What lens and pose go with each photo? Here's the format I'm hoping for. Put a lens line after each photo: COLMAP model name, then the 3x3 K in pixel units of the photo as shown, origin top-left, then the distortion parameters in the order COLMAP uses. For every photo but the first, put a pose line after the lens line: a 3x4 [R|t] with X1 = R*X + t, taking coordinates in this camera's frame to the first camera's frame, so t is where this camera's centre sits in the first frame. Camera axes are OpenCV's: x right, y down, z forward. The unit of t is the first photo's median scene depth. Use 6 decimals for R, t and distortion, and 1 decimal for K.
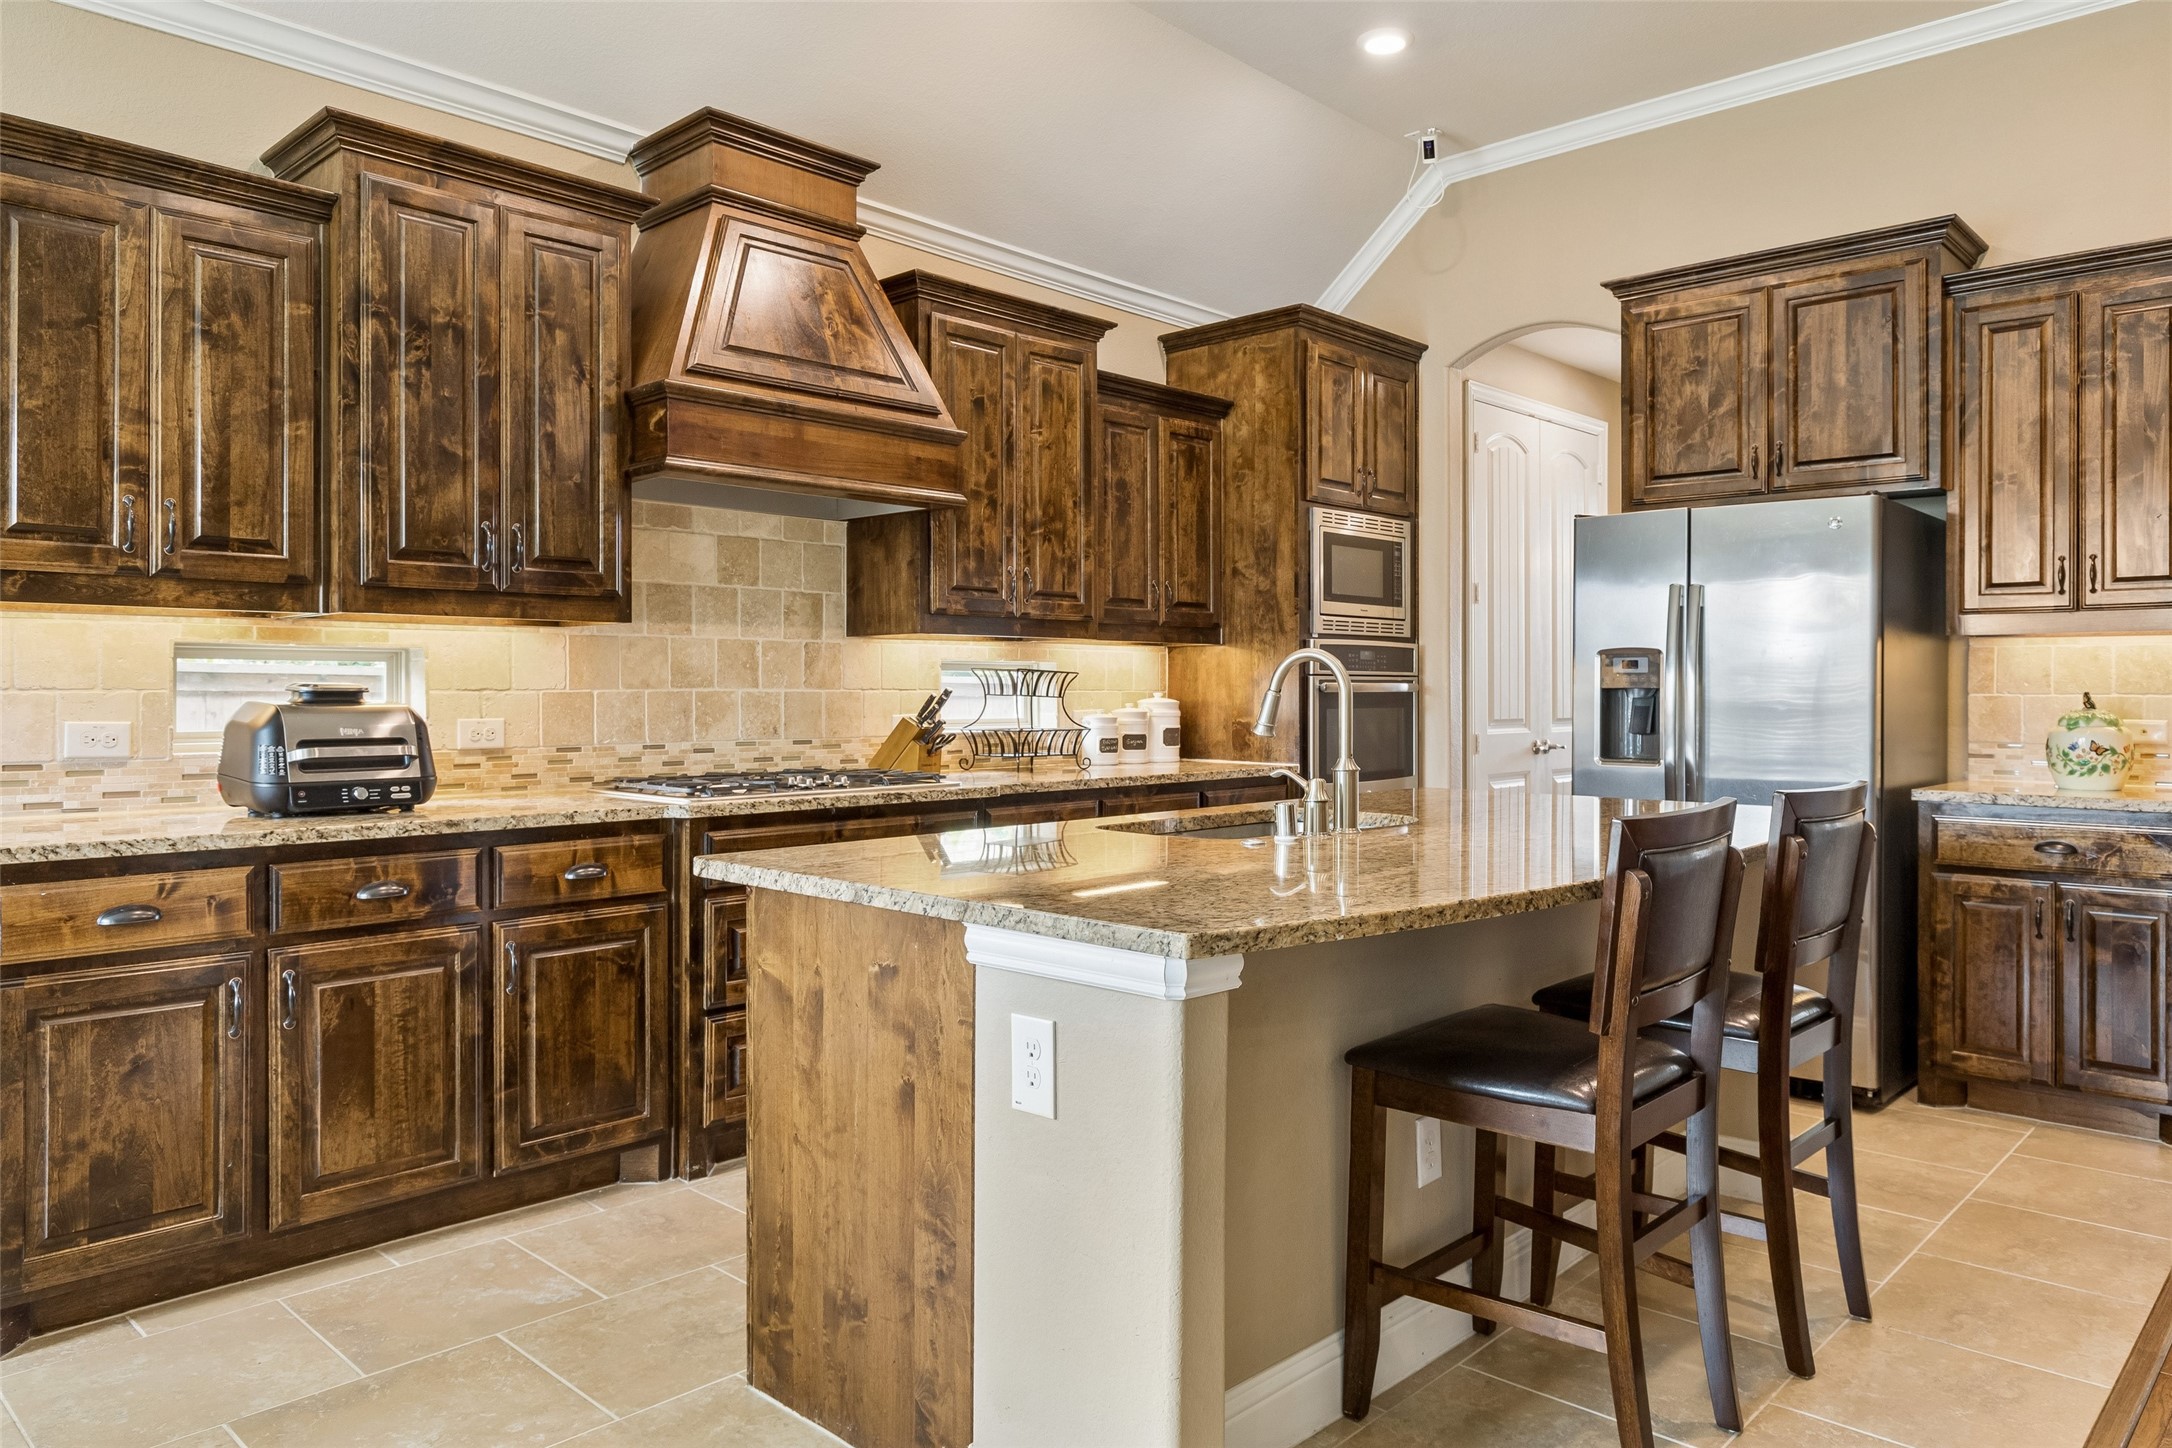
lens RADIAL K [[1447.7, 0, 1085.4], [0, 1447.7, 709.8], [0, 0, 1]] dist [-0.004375, 0.000422]
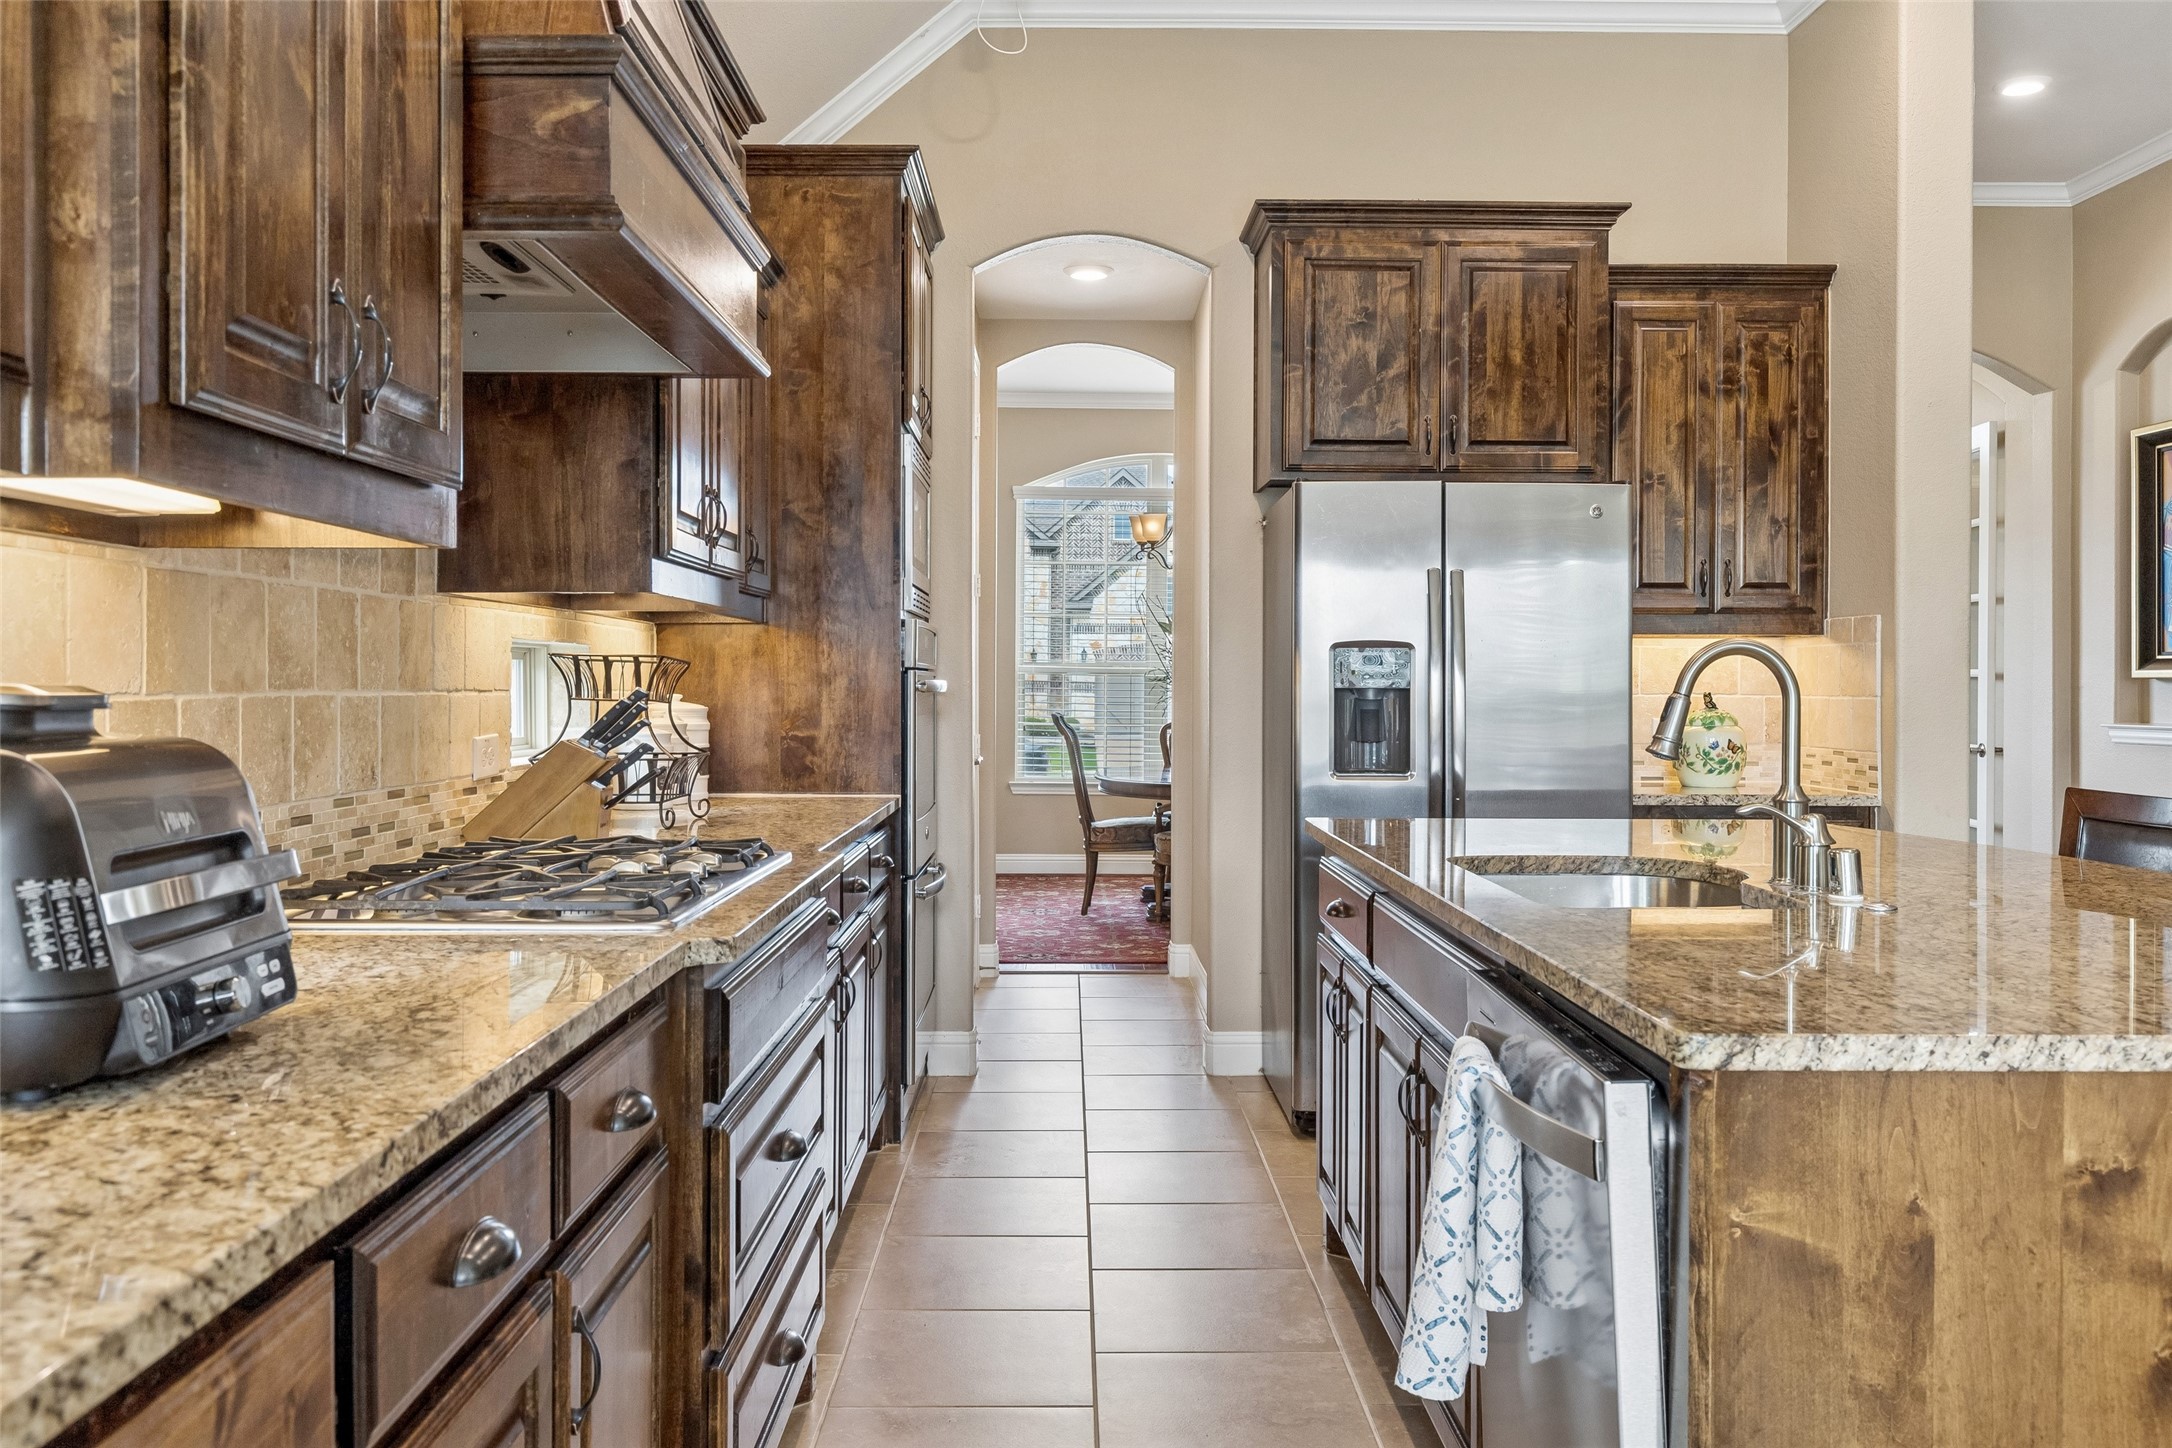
lens RADIAL K [[1746.0, 0, 1086.3], [0, 1746.0, 706.8], [0, 0, 1]] dist [0.002811, 0.000525]
pose [[0.717475, -0.007731, 0.696541, -0.465249], [0.008180, 0.999963, 0.002674, -0.008442], [-0.696536, 0.003779, 0.717512, 0.391647]]
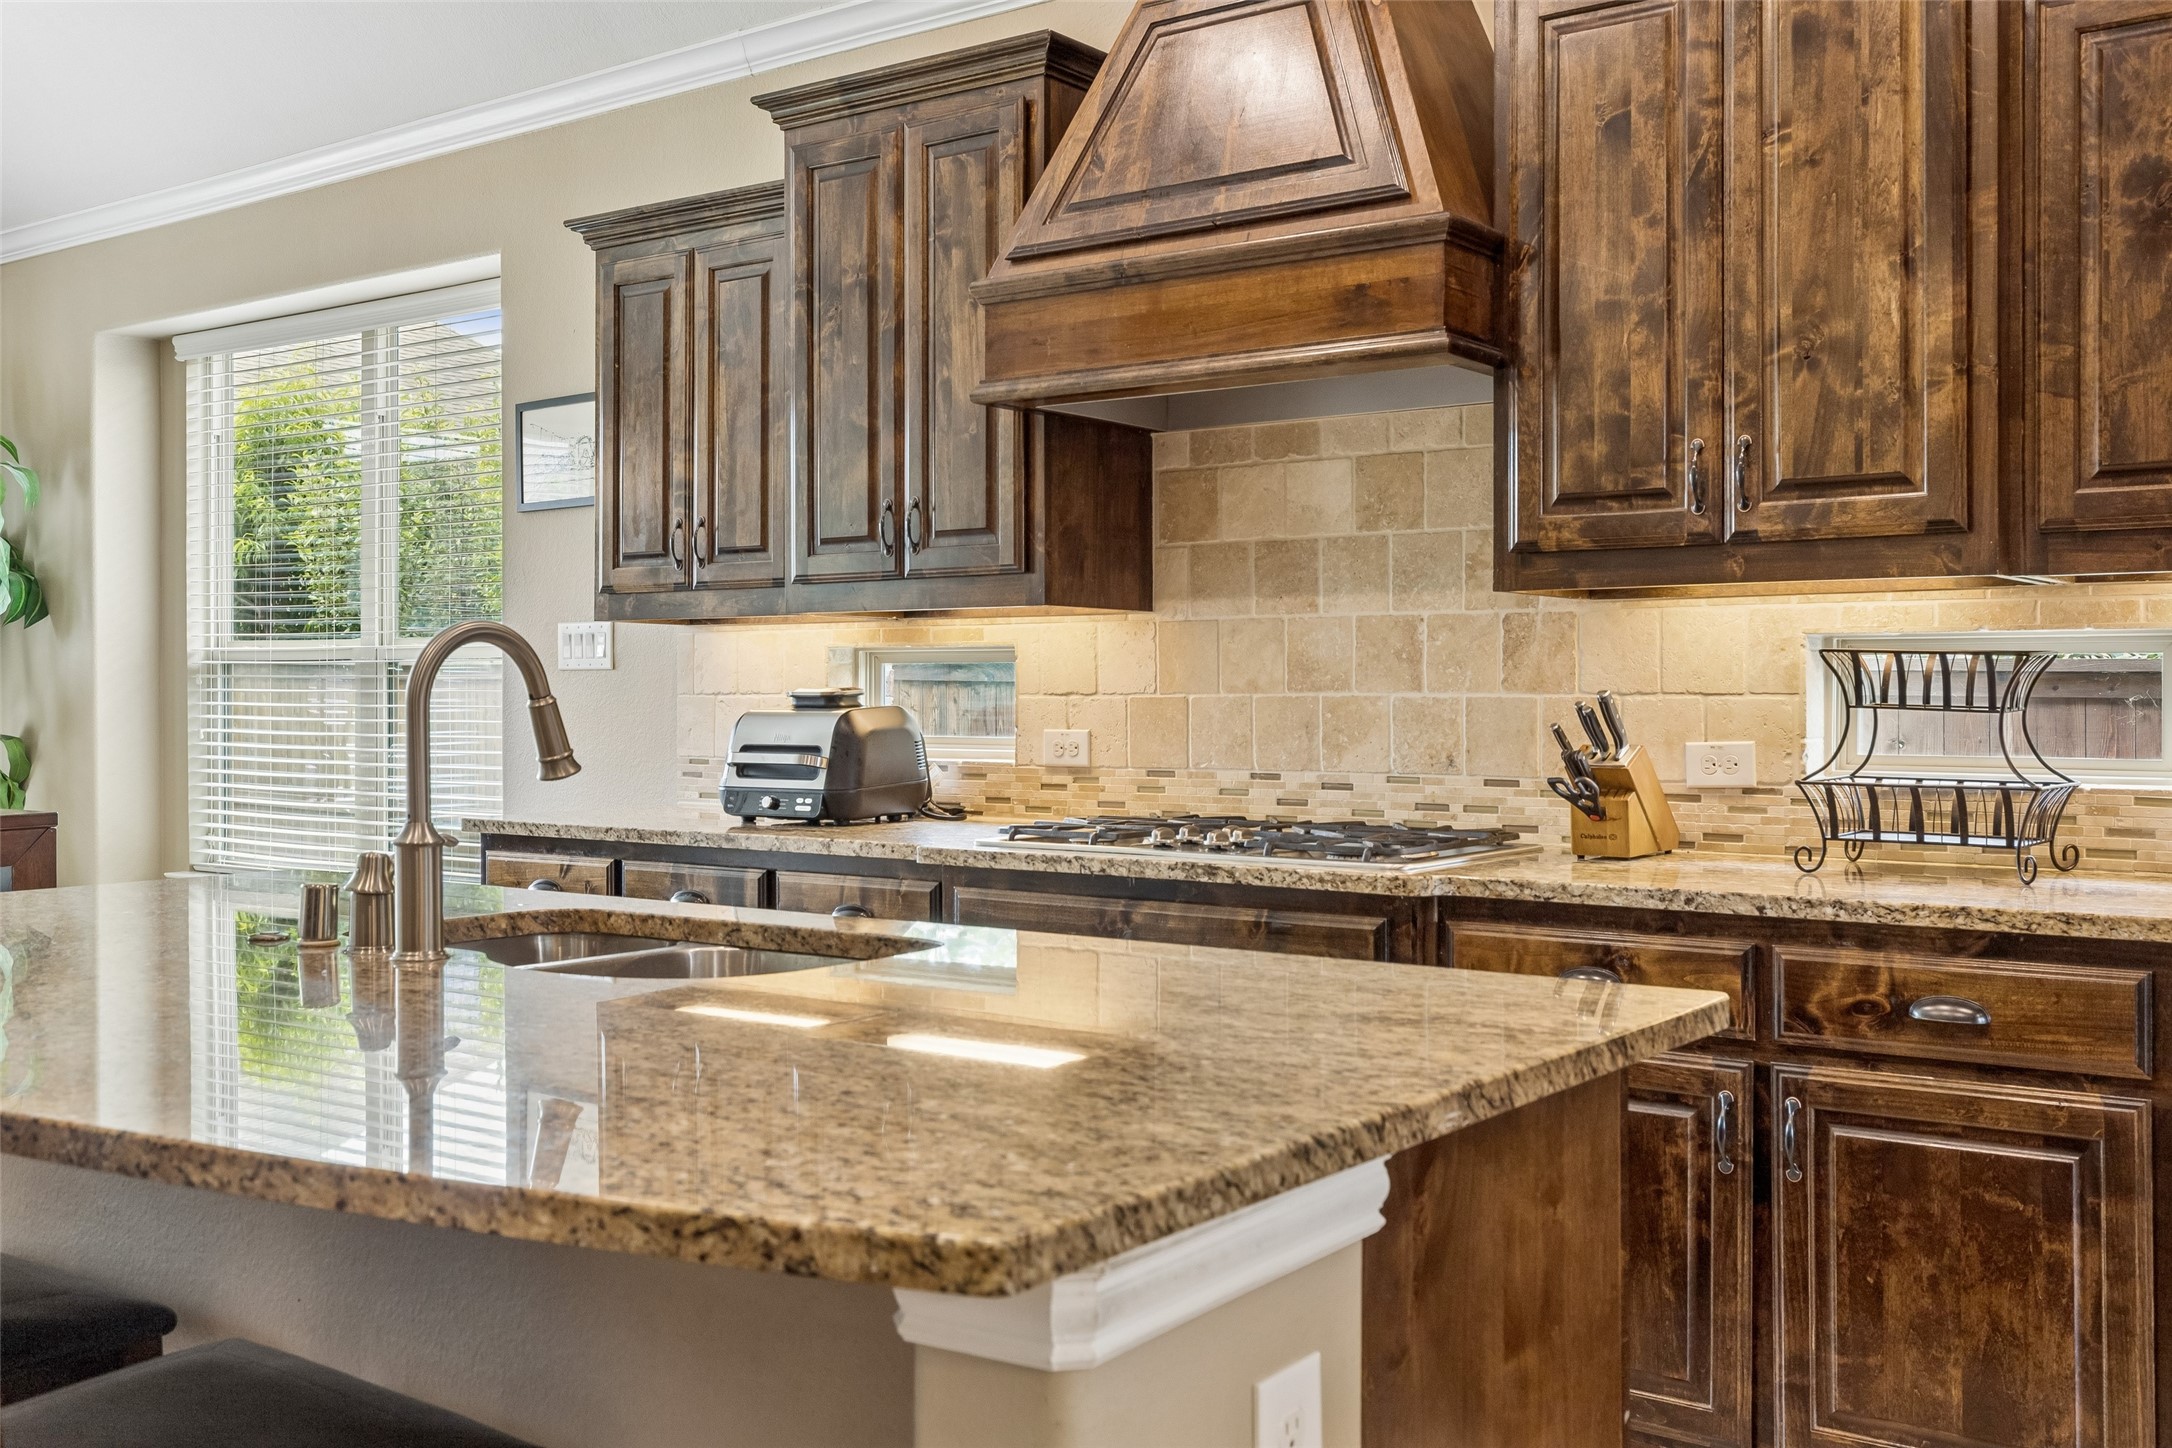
lens RADIAL K [[2105.9, 0, 1085.1], [0, 2105.9, 722.1], [0, 0, 1]] dist [0.020778, 0.000000]
pose [[0.117766, 0.014058, -0.992942, 0.654519], [-0.013557, 0.999829, 0.012548, -0.011223], [0.992949, 0.011984, 0.117936, 0.749312]]
